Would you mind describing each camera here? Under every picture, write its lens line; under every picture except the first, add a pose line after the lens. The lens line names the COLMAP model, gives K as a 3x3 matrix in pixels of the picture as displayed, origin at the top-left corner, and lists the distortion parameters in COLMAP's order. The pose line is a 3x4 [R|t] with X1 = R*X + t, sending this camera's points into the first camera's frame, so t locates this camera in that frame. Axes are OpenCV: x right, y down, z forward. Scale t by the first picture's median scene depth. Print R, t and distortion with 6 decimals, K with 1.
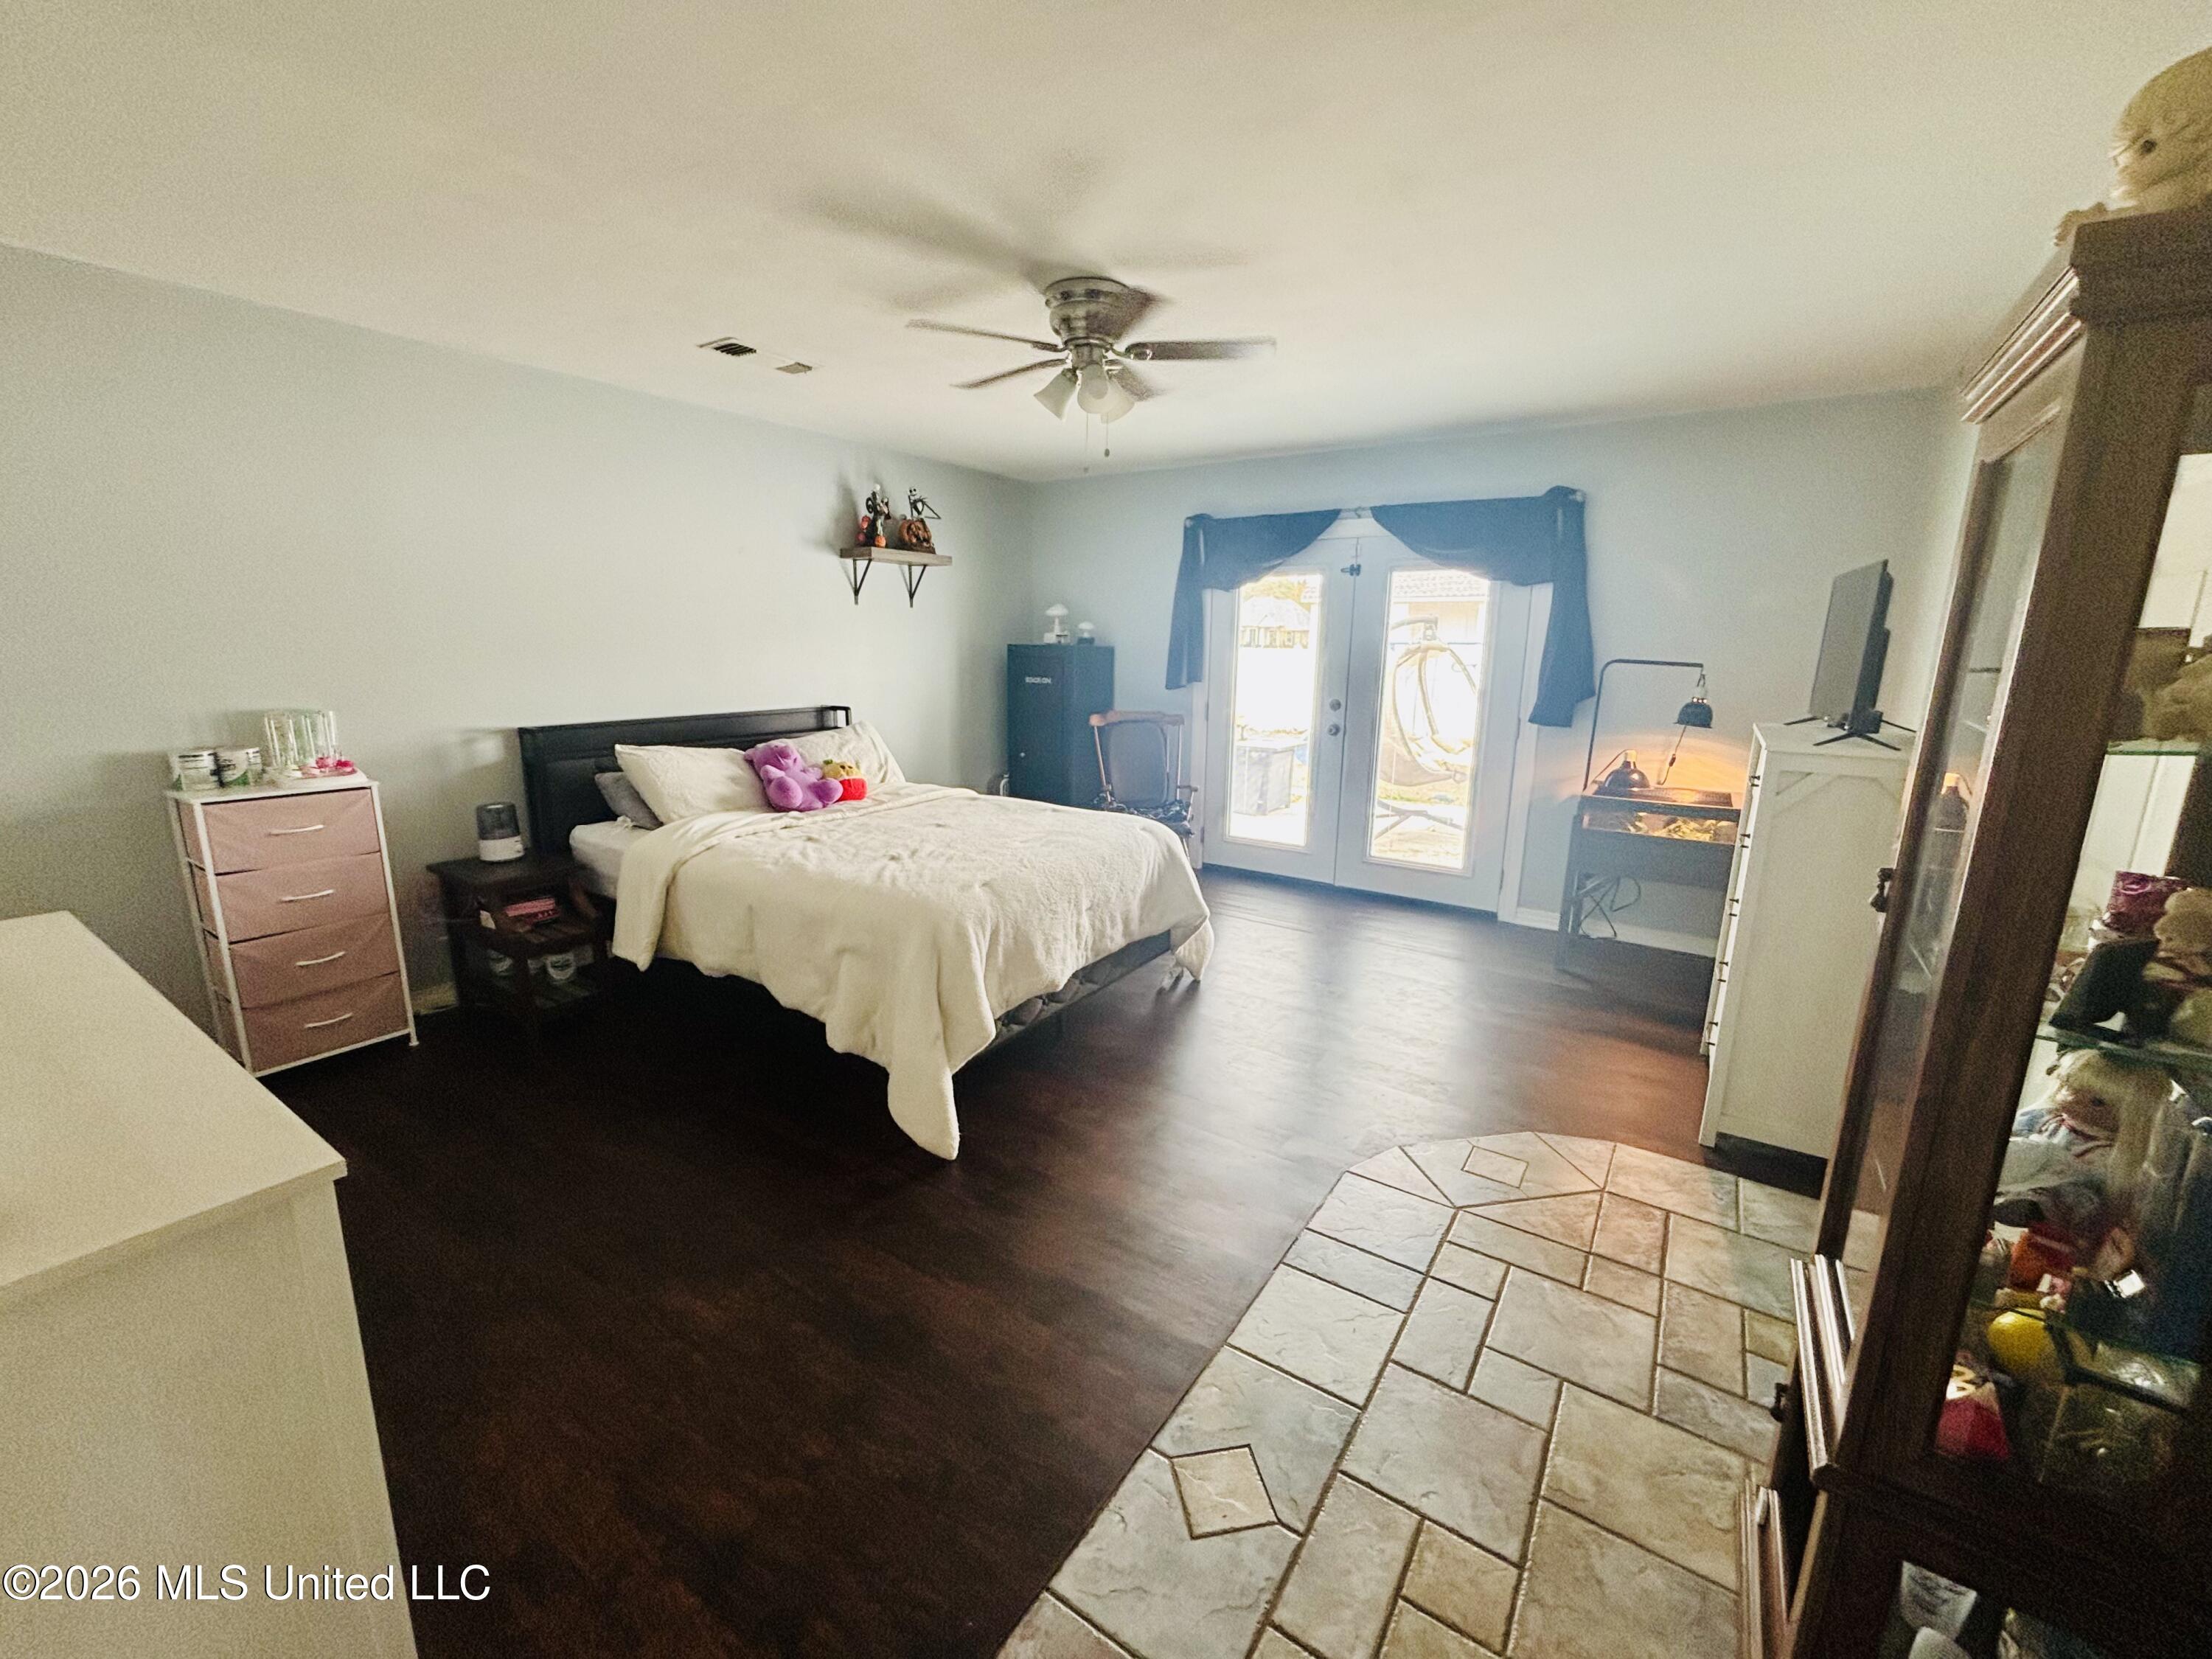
lens RADIAL K [[893.0, 0, 1106.8], [0, 893.0, 829.8], [0, 0, 1]] dist [-0.000723, 0.000045]
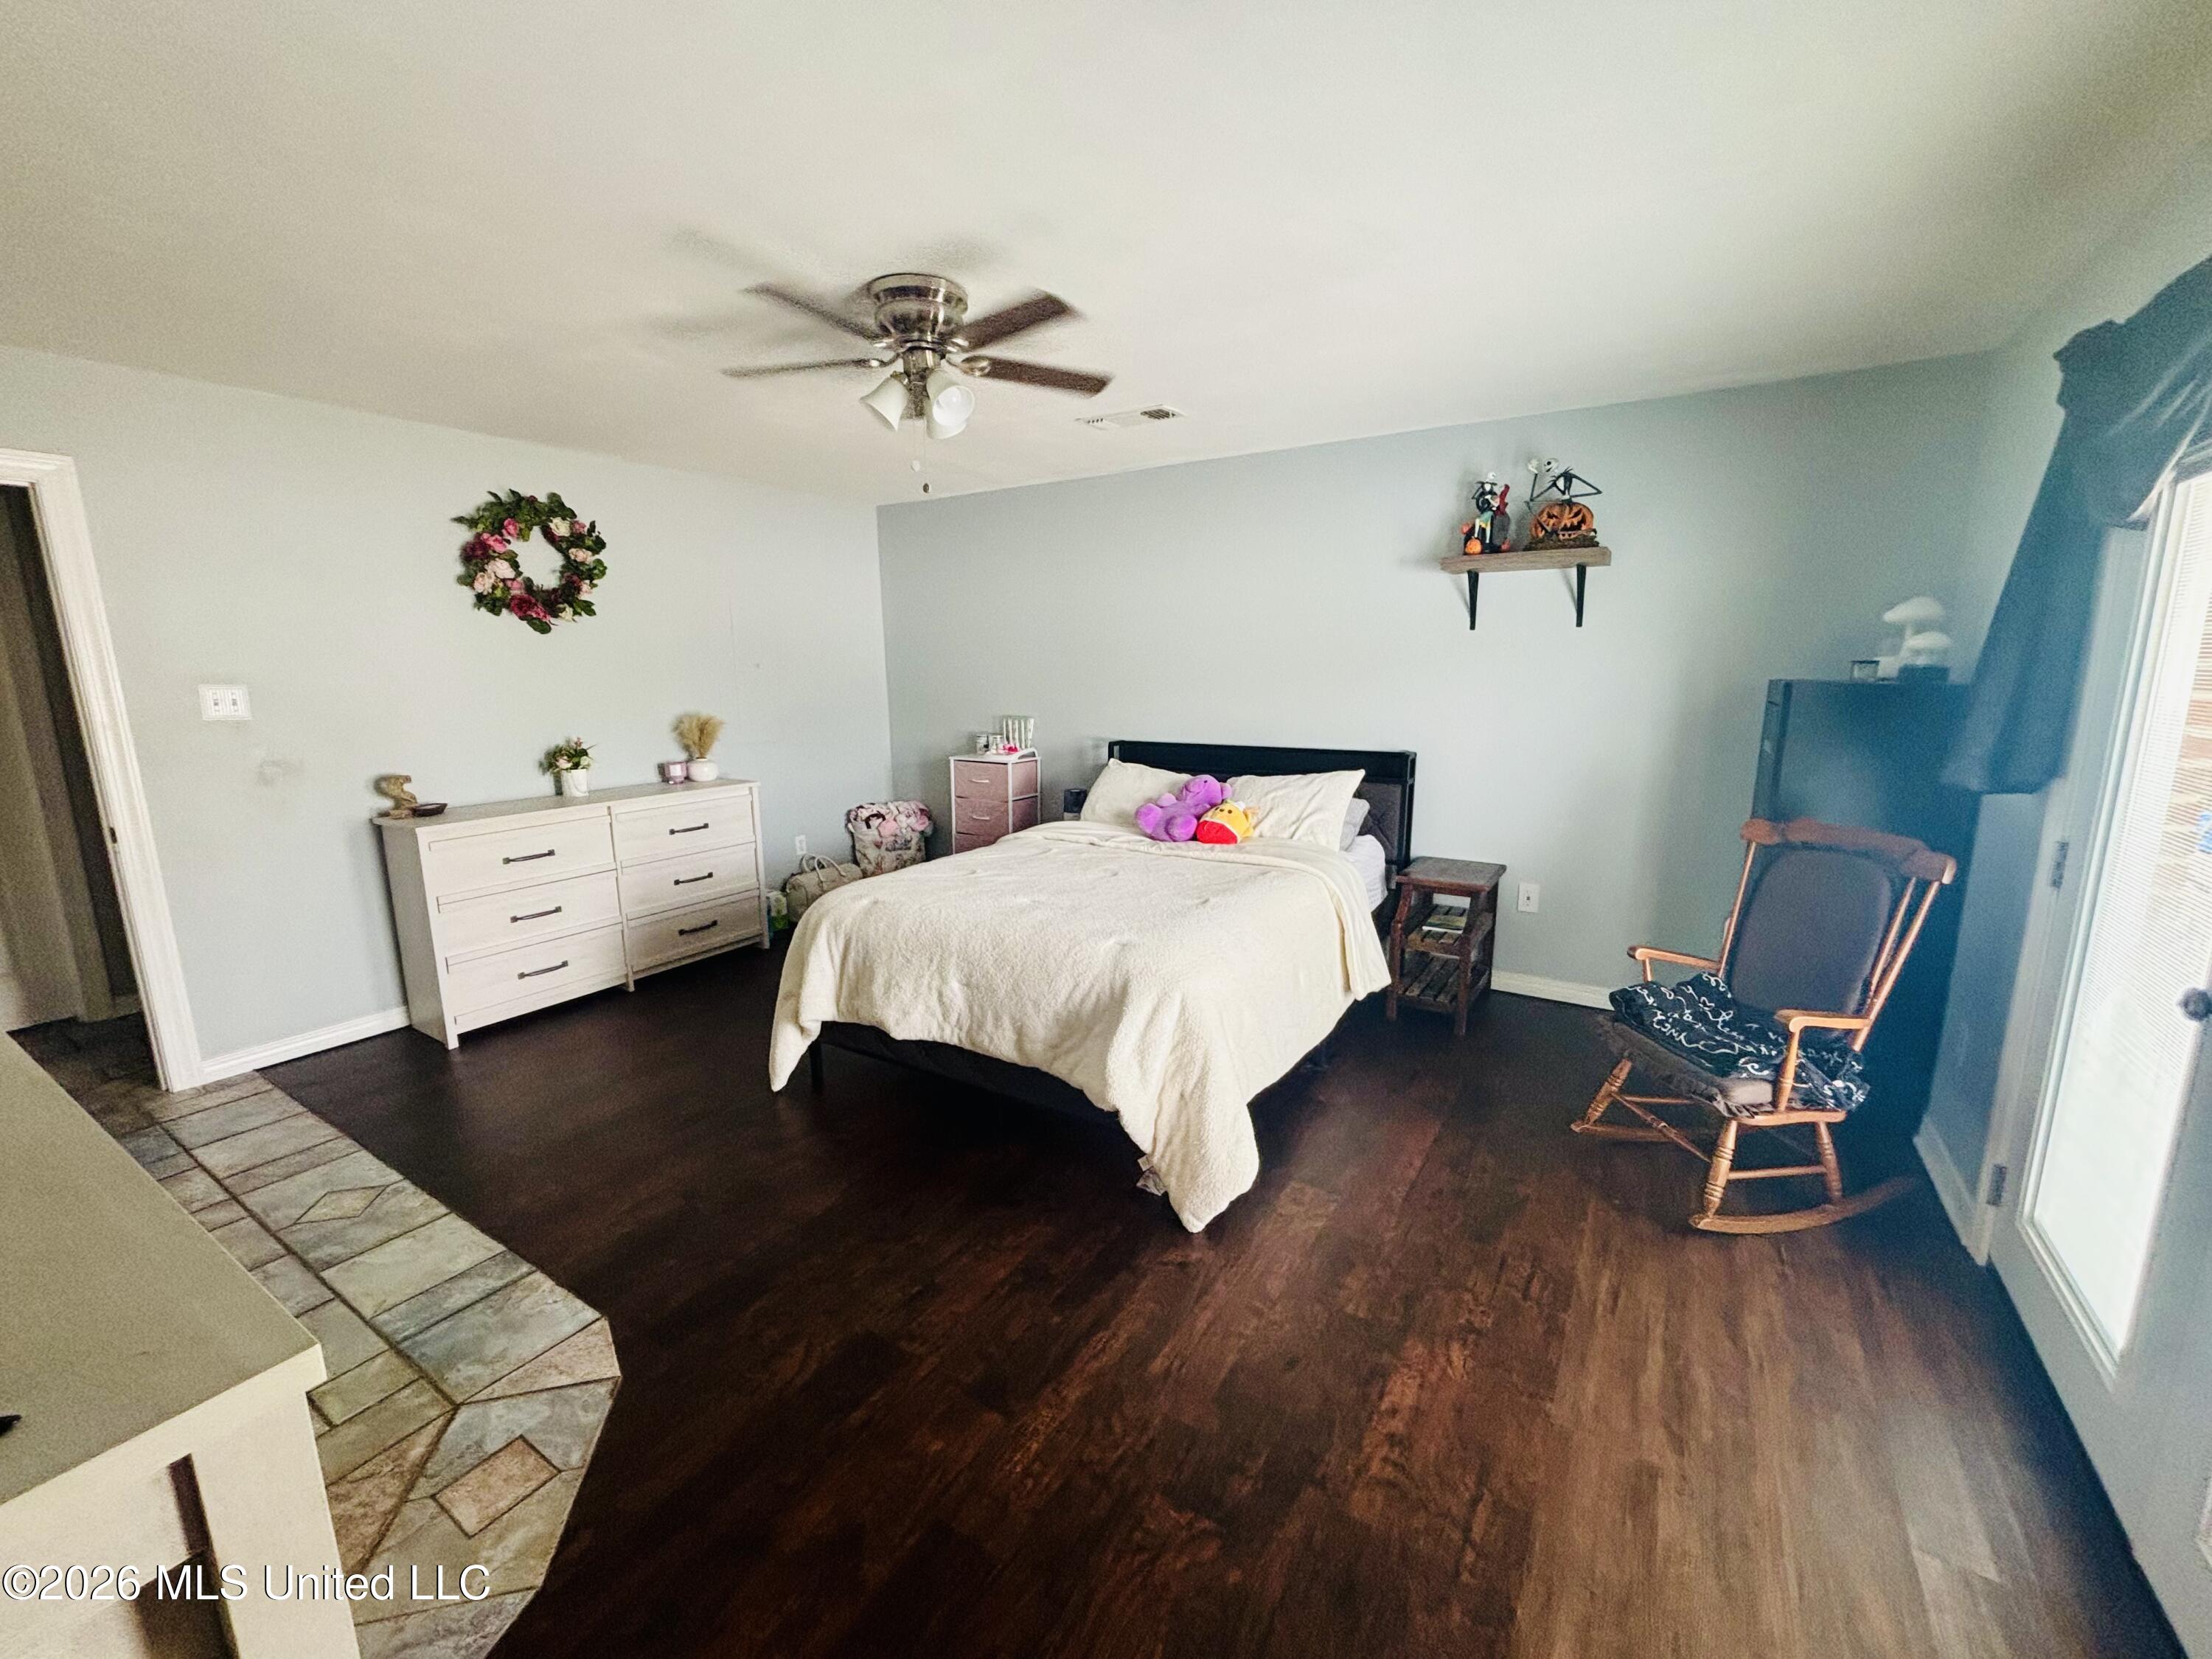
lens RADIAL K [[893.0, 0, 1108.9], [0, 893.0, 829.0], [0, 0, 1]] dist [-0.000723, 0.000045]
pose [[0.023752, 0.167769, -0.985540, 0.784538], [-0.201014, 0.966486, 0.159680, -0.217037], [0.979300, 0.194315, 0.056680, 1.020729]]
